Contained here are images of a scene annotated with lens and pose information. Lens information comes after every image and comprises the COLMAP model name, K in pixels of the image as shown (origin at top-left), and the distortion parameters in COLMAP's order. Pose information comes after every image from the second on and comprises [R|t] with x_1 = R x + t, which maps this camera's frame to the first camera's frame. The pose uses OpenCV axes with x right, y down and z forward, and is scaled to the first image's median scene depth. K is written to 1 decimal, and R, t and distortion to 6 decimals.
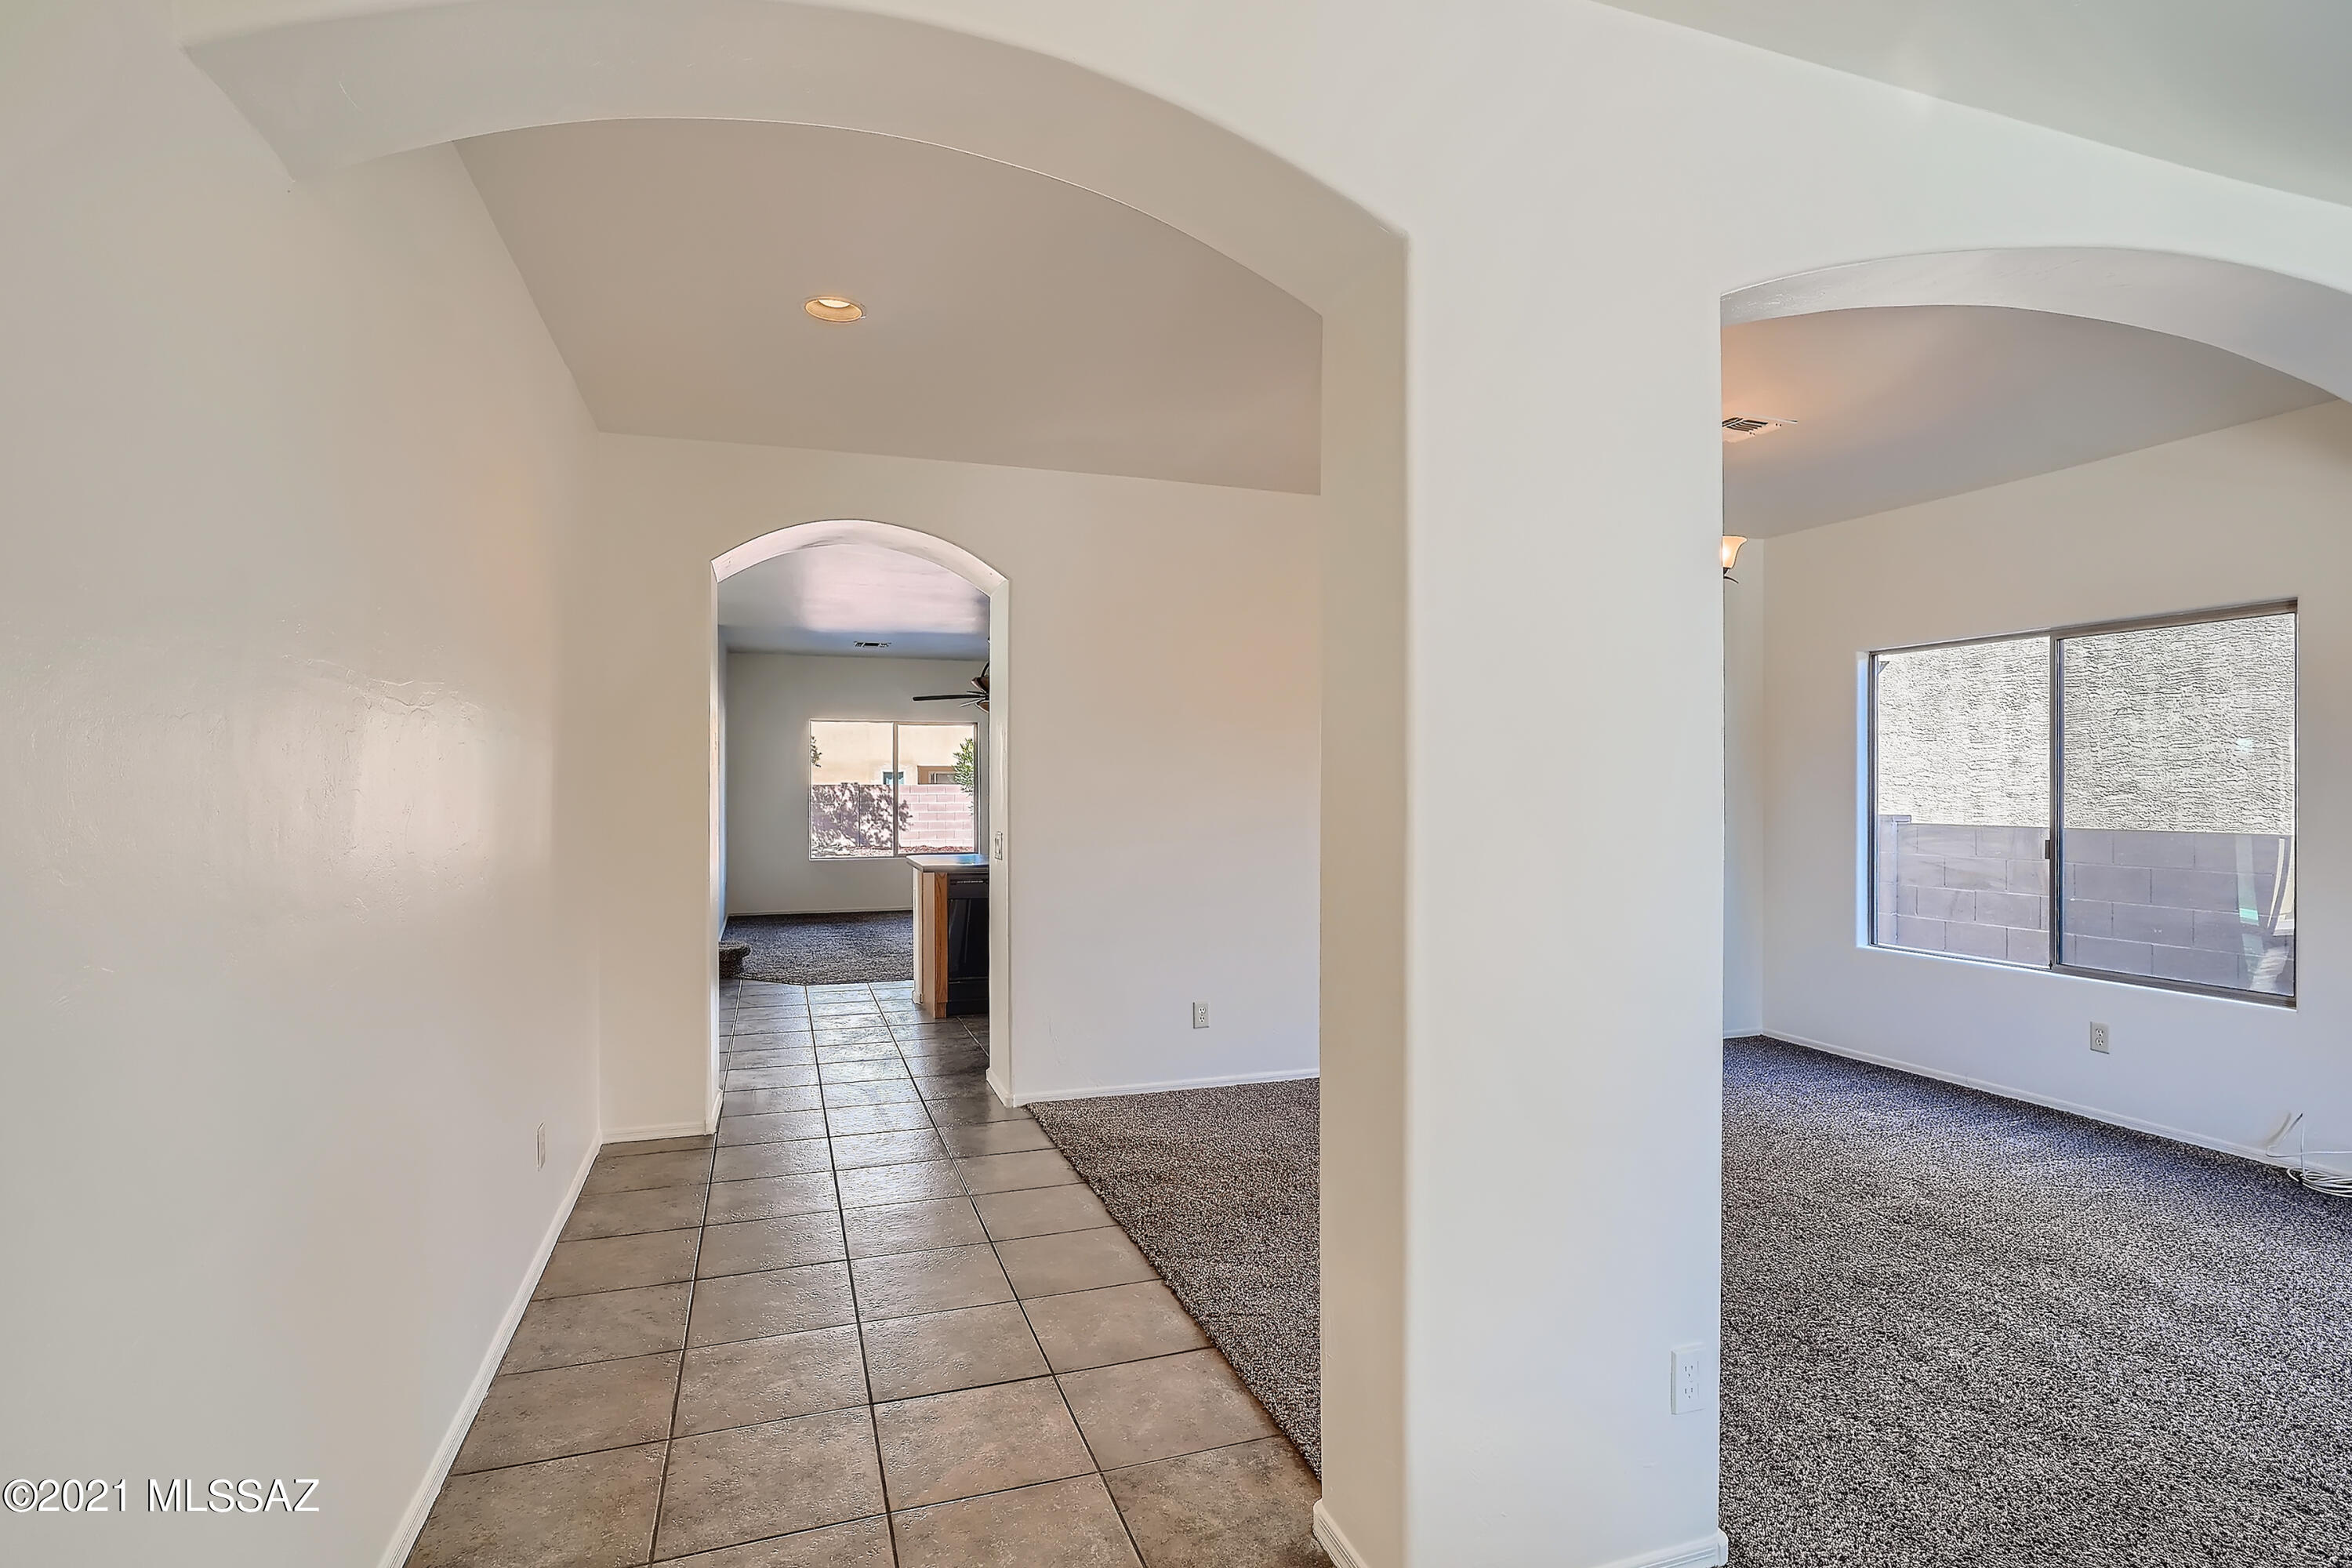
lens RADIAL K [[1169.1, 0, 1181.0], [0, 1169.1, 791.1], [0, 0, 1]] dist [-0.024355, 0.015227]
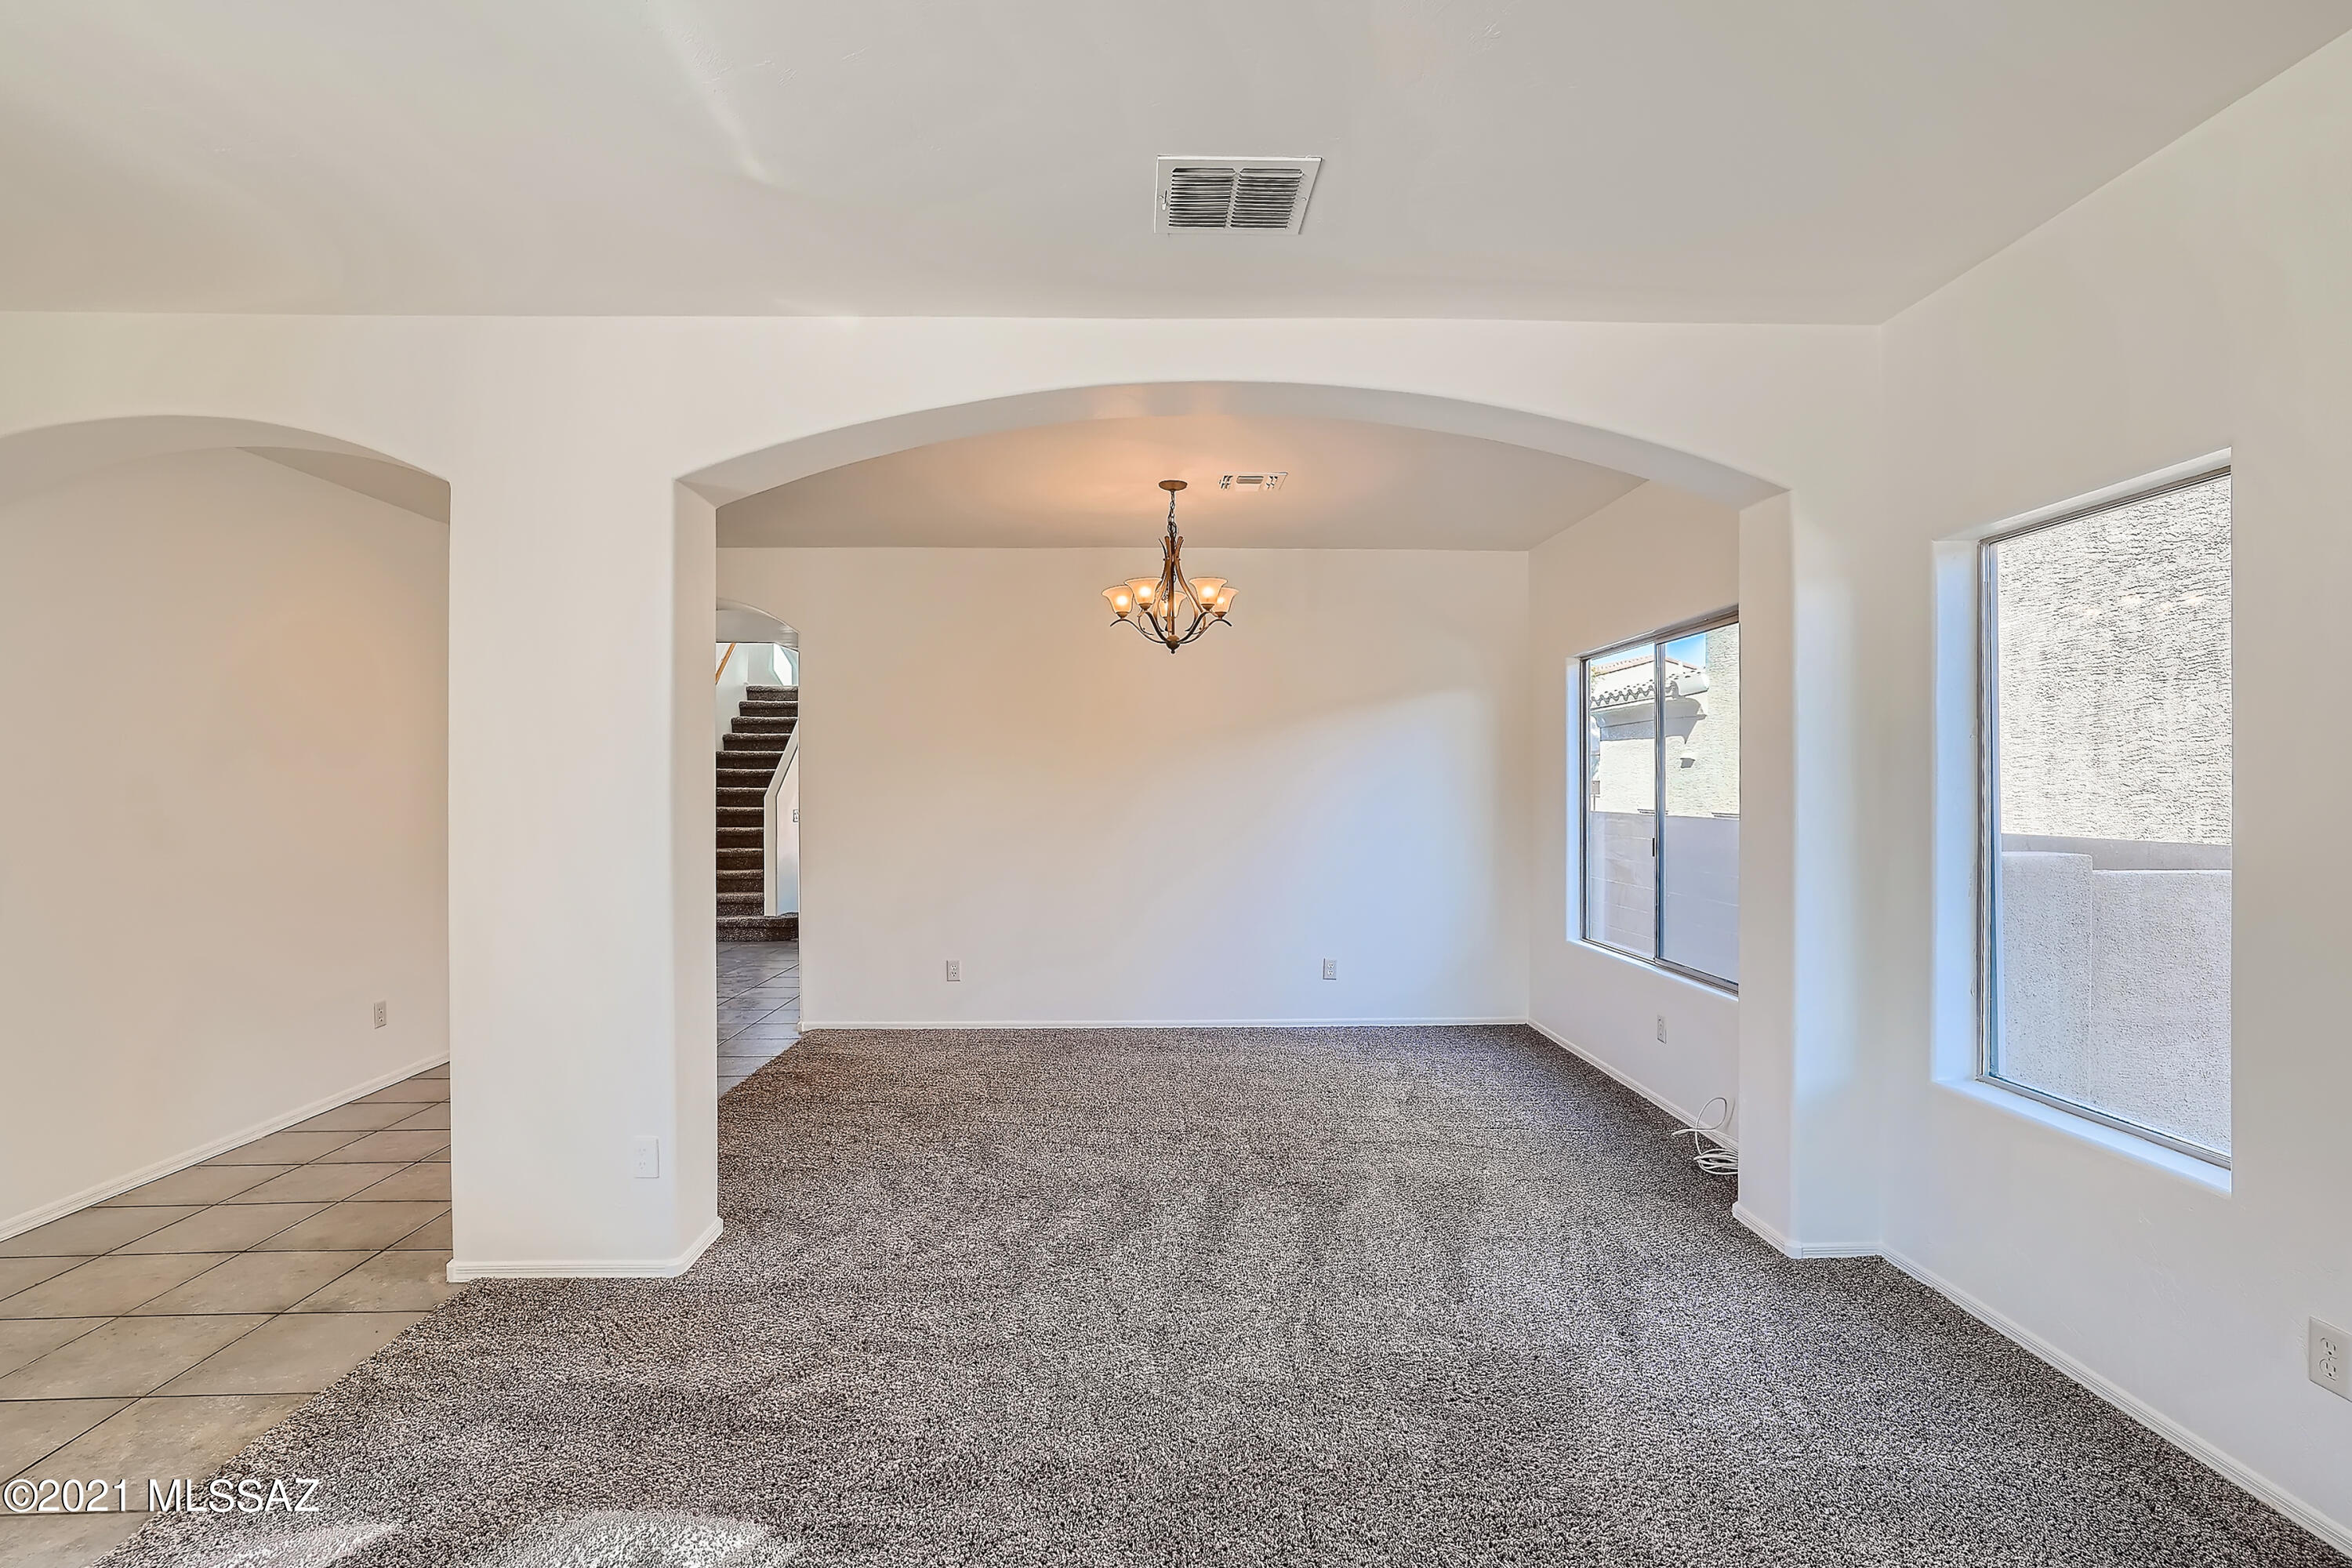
lens RADIAL K [[1169.1, 0, 1176.2], [0, 1169.1, 779.6], [0, 0, 1]] dist [-0.024355, 0.015227]
pose [[0.954799, -0.003074, -0.297237, 0.557797], [0.000374, 0.999958, -0.009138, -0.000712], [0.297253, 0.008614, 0.954760, -0.107677]]
